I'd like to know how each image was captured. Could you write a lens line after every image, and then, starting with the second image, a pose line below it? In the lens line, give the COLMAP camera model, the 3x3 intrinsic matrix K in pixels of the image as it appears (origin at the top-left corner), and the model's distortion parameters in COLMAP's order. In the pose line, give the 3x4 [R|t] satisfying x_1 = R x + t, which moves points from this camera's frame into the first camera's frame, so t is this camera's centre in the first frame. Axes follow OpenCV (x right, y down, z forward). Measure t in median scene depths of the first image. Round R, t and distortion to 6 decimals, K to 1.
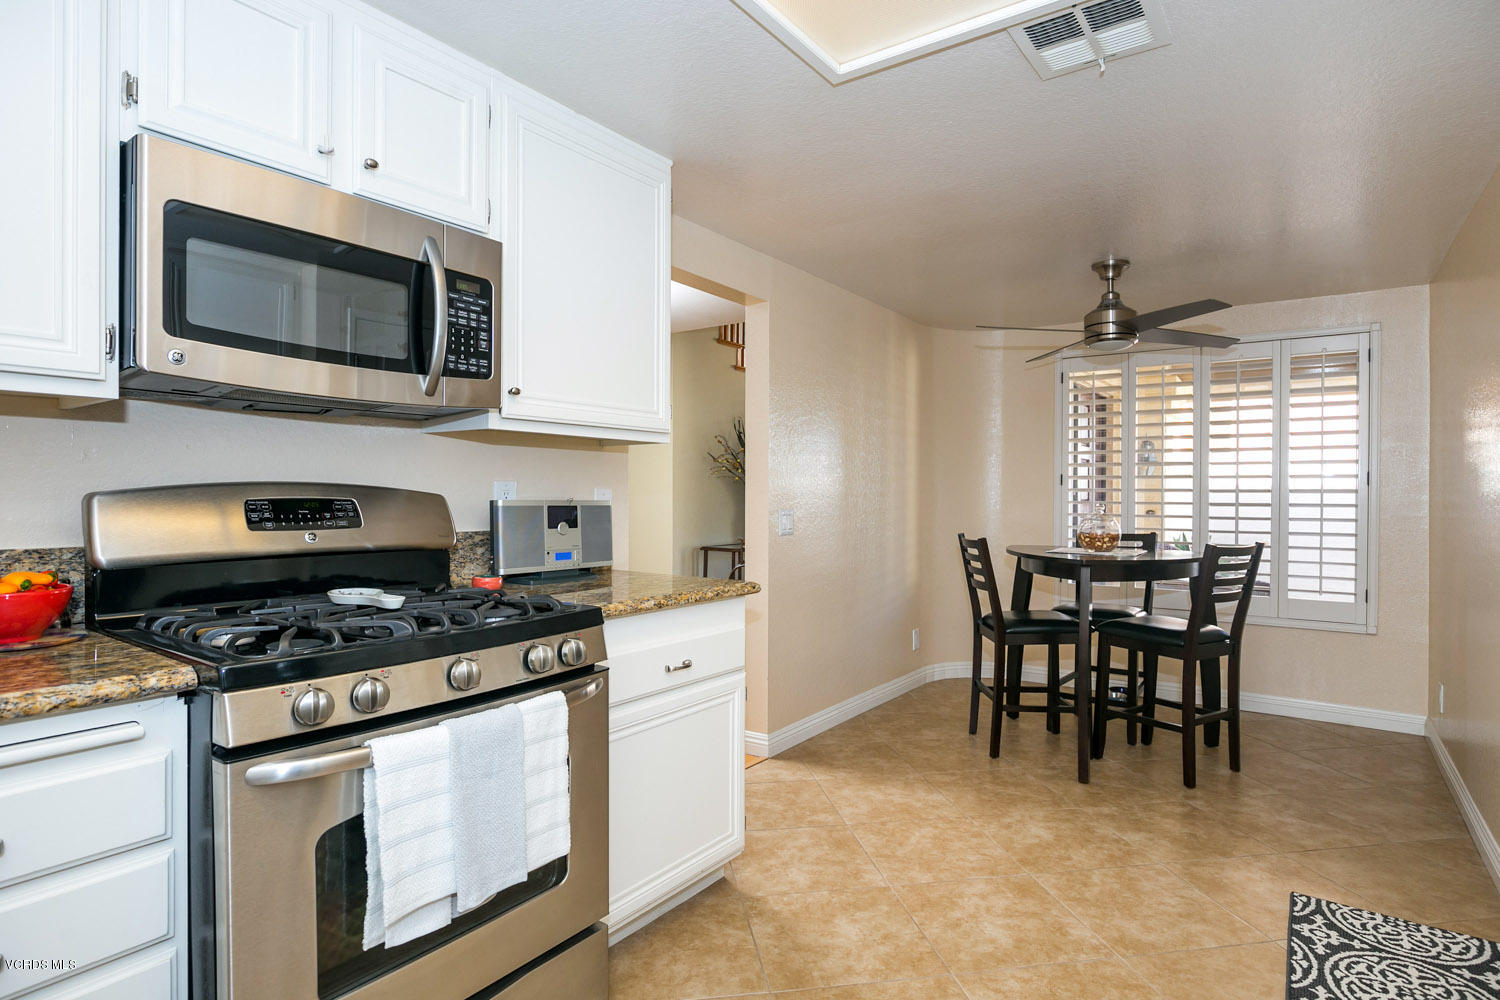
lens RADIAL K [[793.9, 0, 750.0], [0, 793.9, 500.0], [0, 0, 1]] dist [-0.001277, -0.000321]
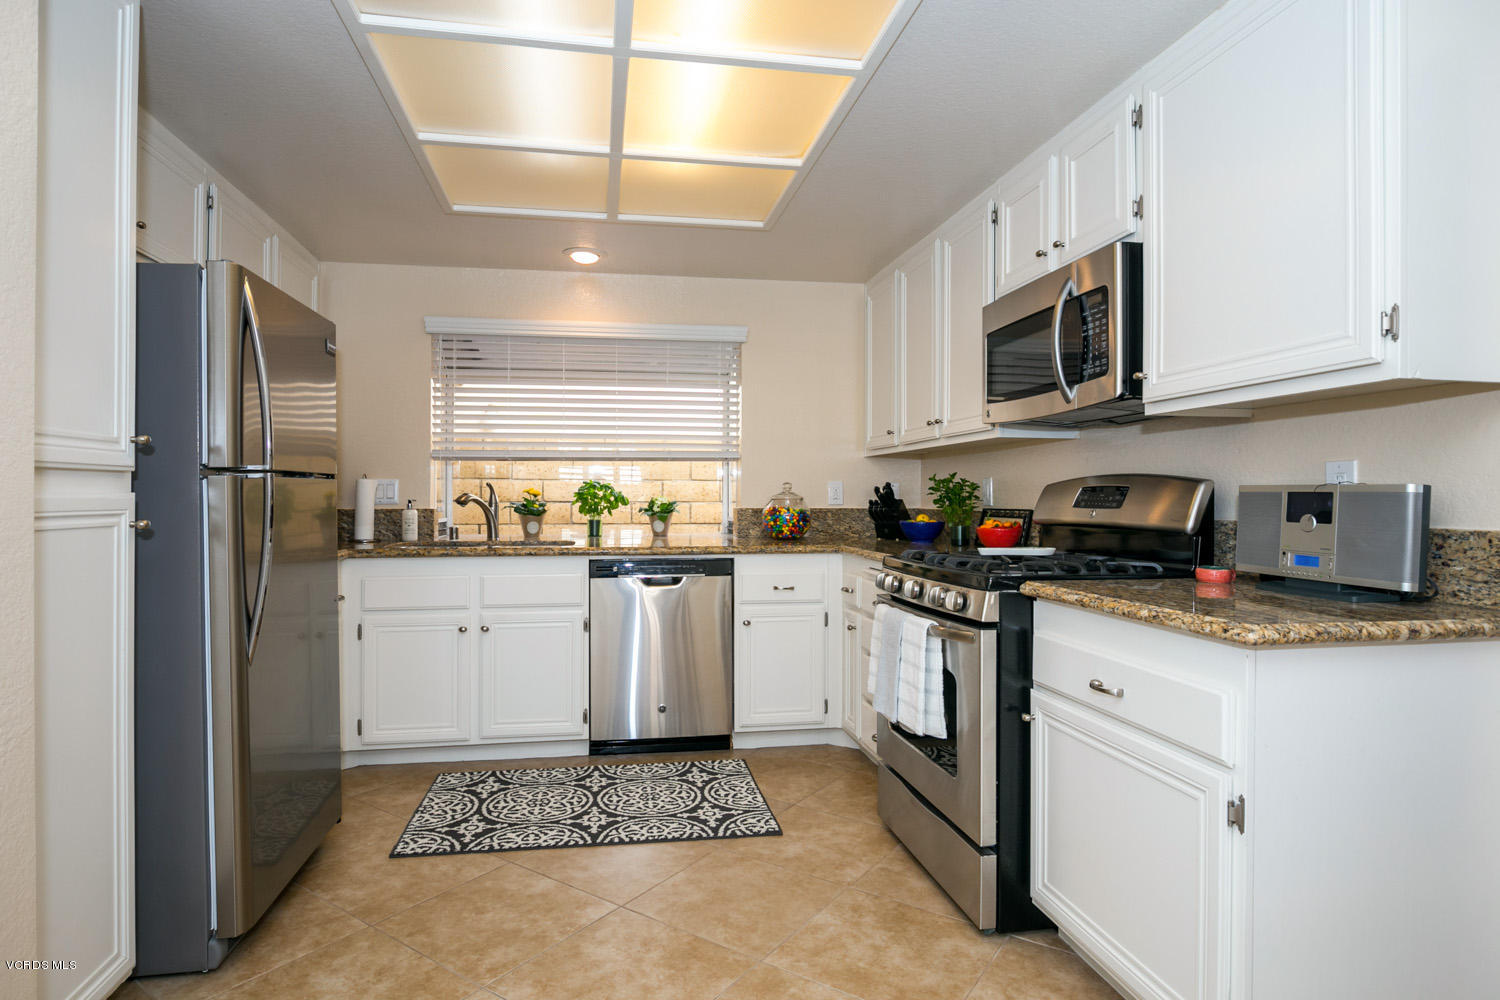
lens RADIAL K [[859.8, 0, 750.0], [0, 859.8, 500.0], [0, 0, 1]] dist [-0.000126, -0.000029]
pose [[-0.702367, -0.001221, -0.711814, 0.861468], [-0.007913, 0.999950, 0.006092, 0.017451], [0.711771, 0.009911, -0.702342, 1.484771]]
